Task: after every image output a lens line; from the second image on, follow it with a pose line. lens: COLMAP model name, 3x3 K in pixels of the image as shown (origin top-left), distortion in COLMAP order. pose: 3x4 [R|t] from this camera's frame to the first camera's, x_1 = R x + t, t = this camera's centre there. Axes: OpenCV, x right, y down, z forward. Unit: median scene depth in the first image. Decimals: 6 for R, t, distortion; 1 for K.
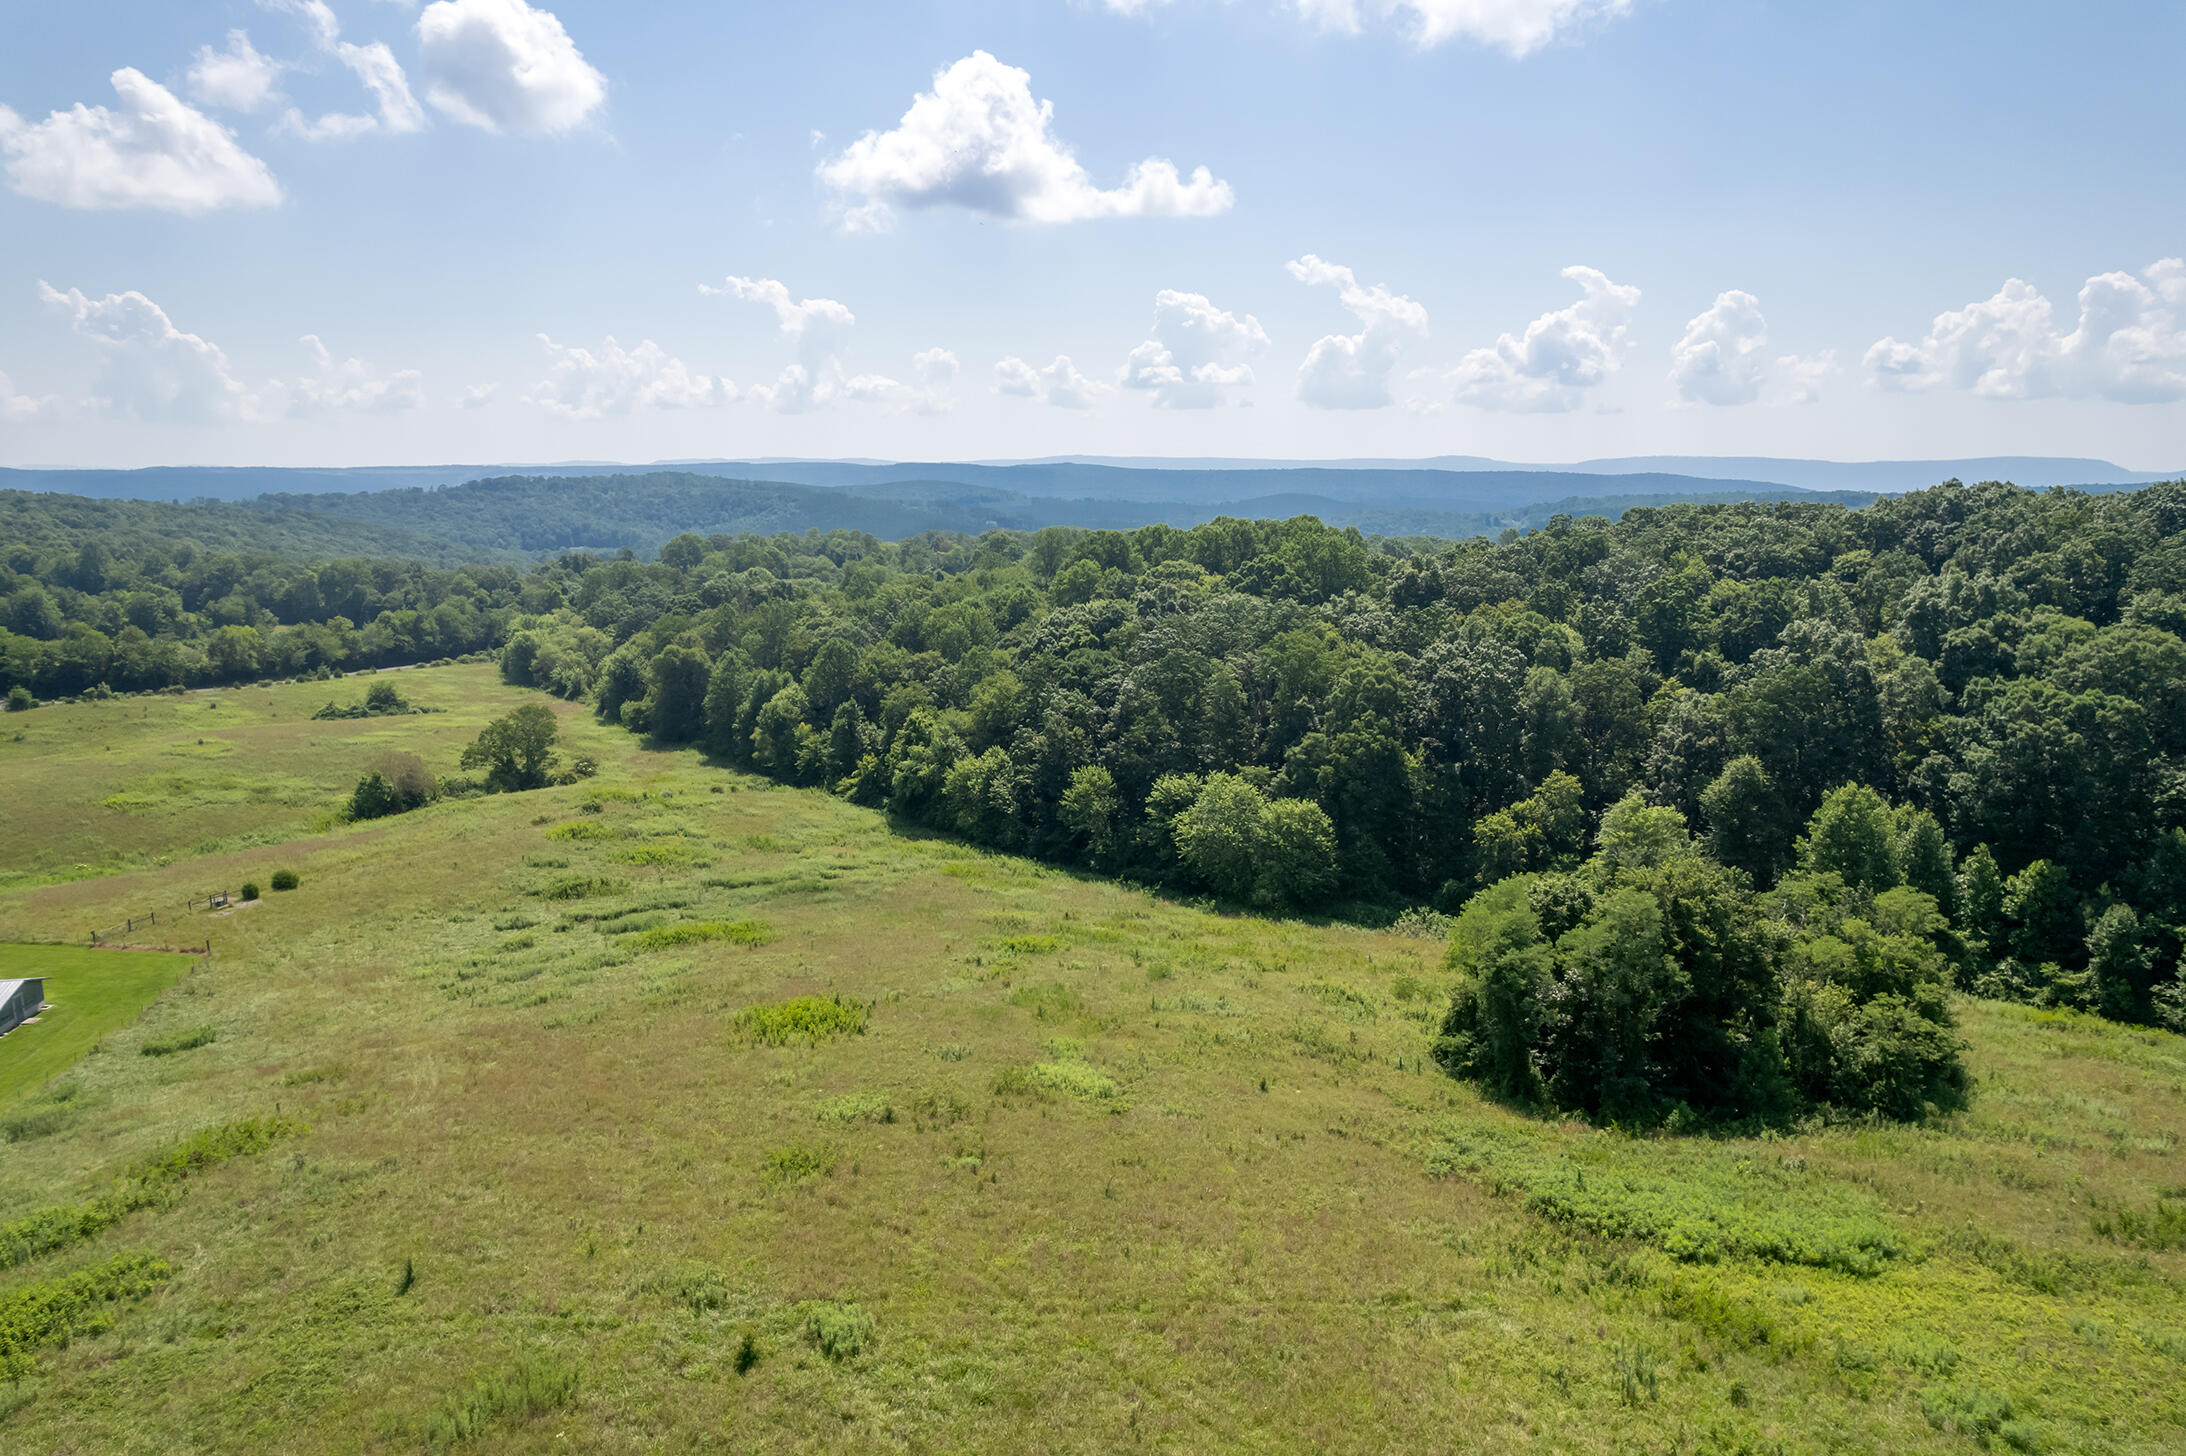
lens RADIAL K [[1376.8, 0, 1093.0], [0, 1376.8, 728.0], [0, 0, 1]] dist [-0.068857, 0.065280]
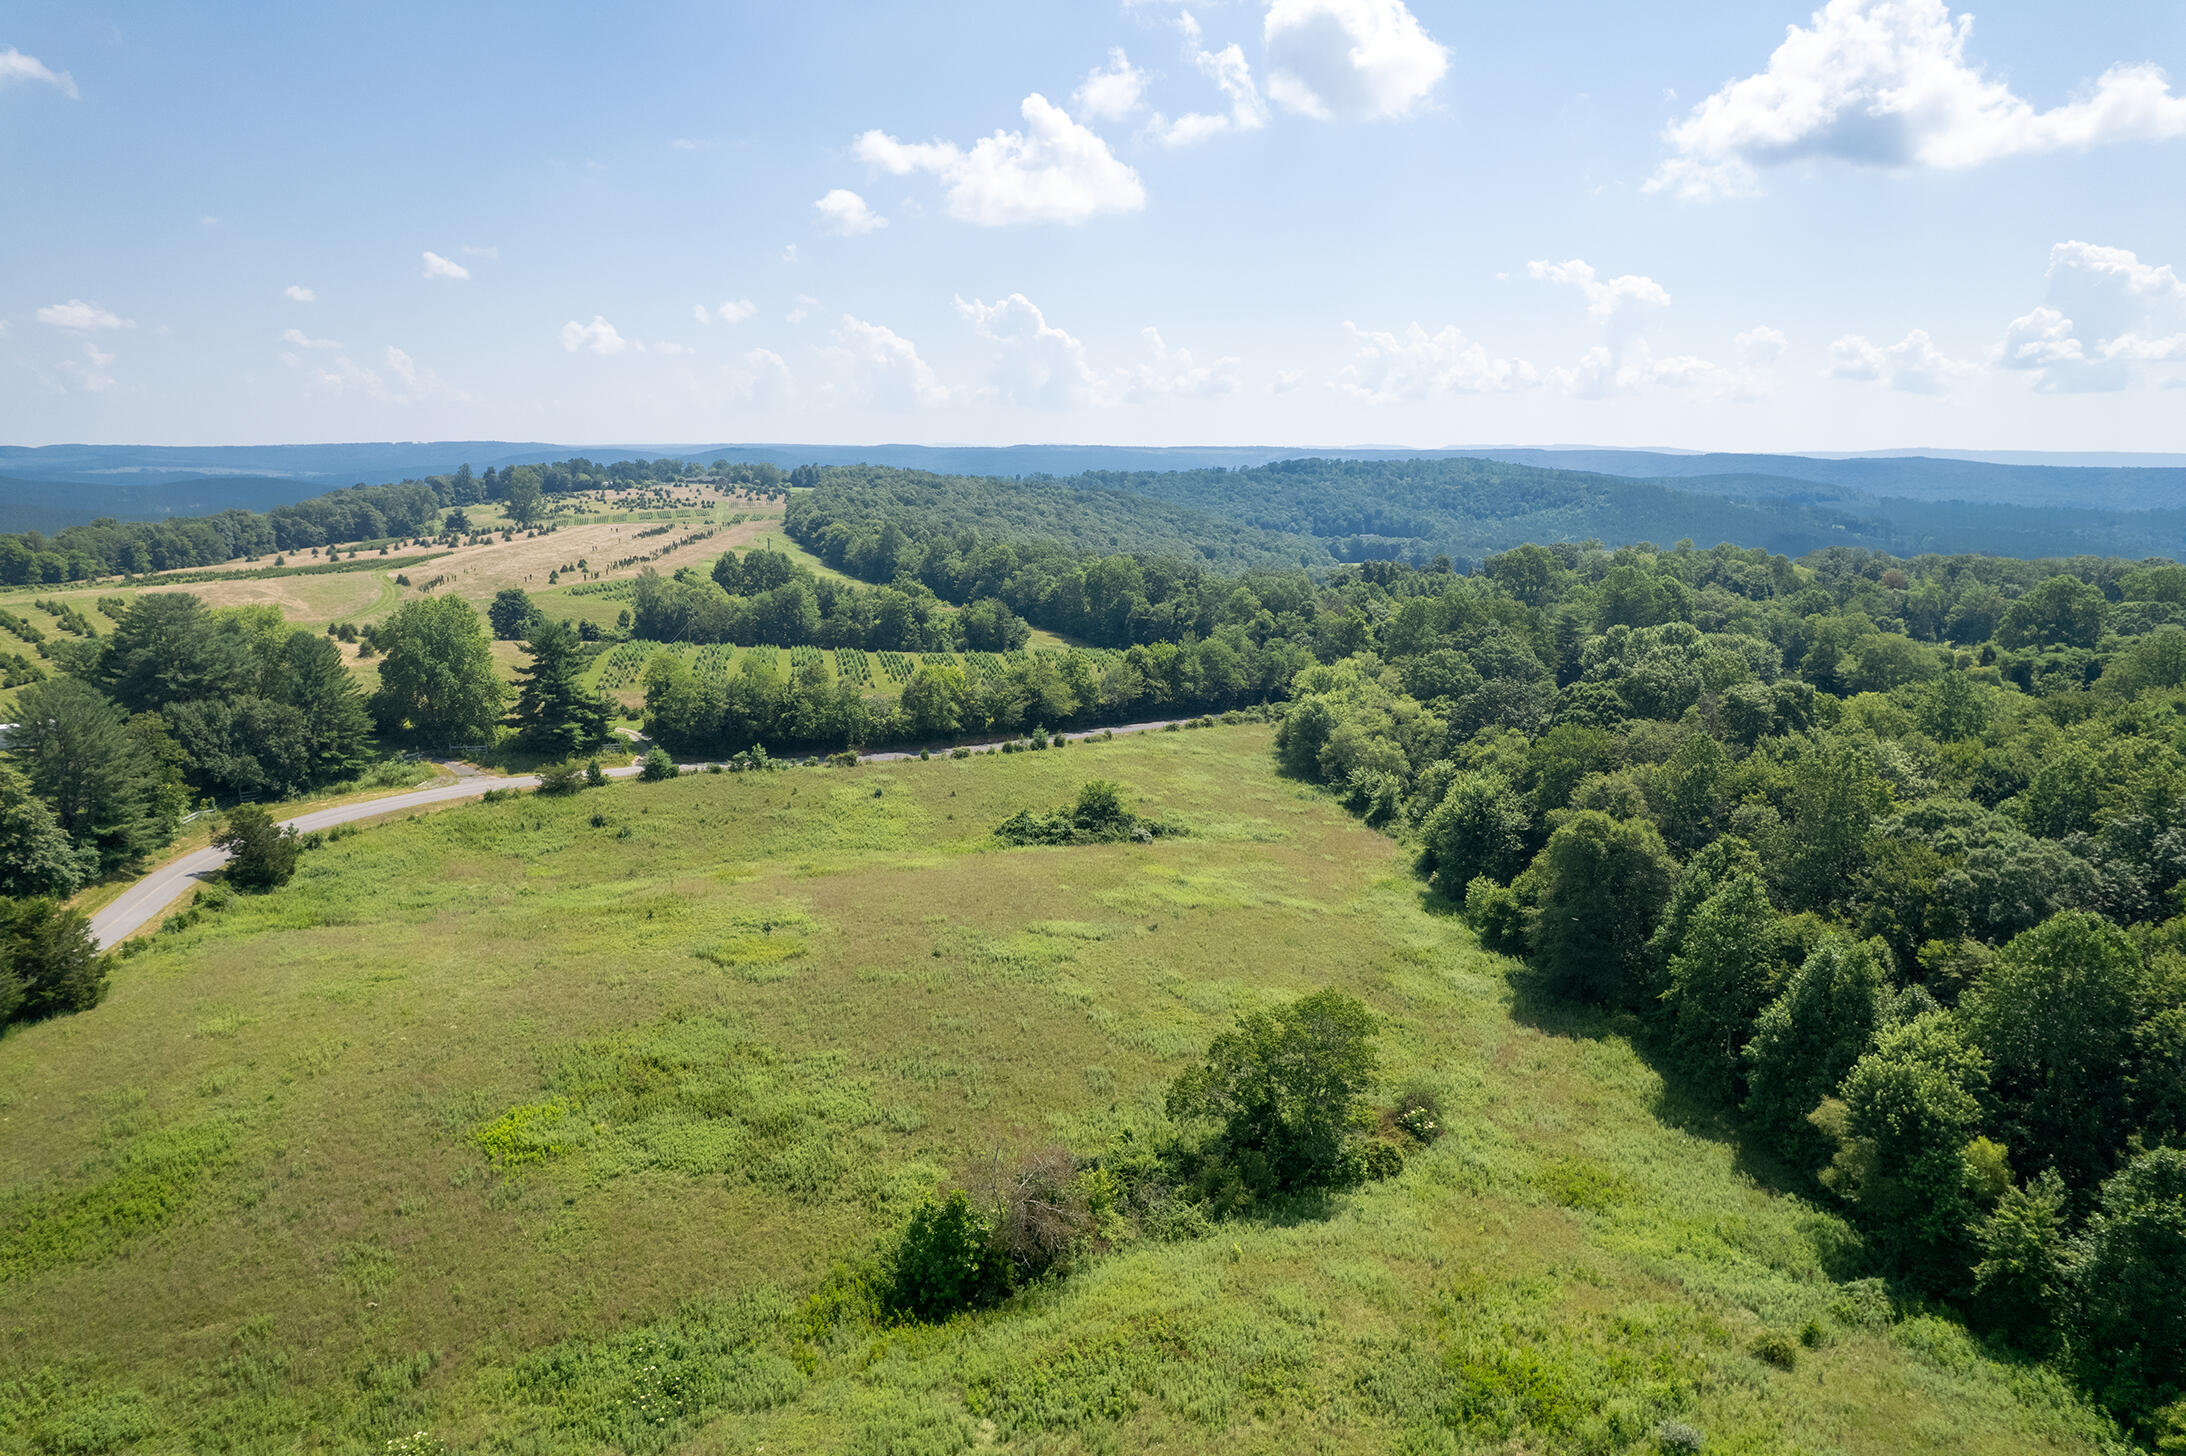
lens RADIAL K [[1376.8, 0, 1093.0], [0, 1376.8, 728.0], [0, 0, 1]] dist [-0.068857, 0.065280]
pose [[0.851958, 0.112539, -0.511373, -0.123851], [-0.107367, 0.993425, 0.039750, -0.053826], [0.512483, 0.021040, 0.858439, 0.276428]]
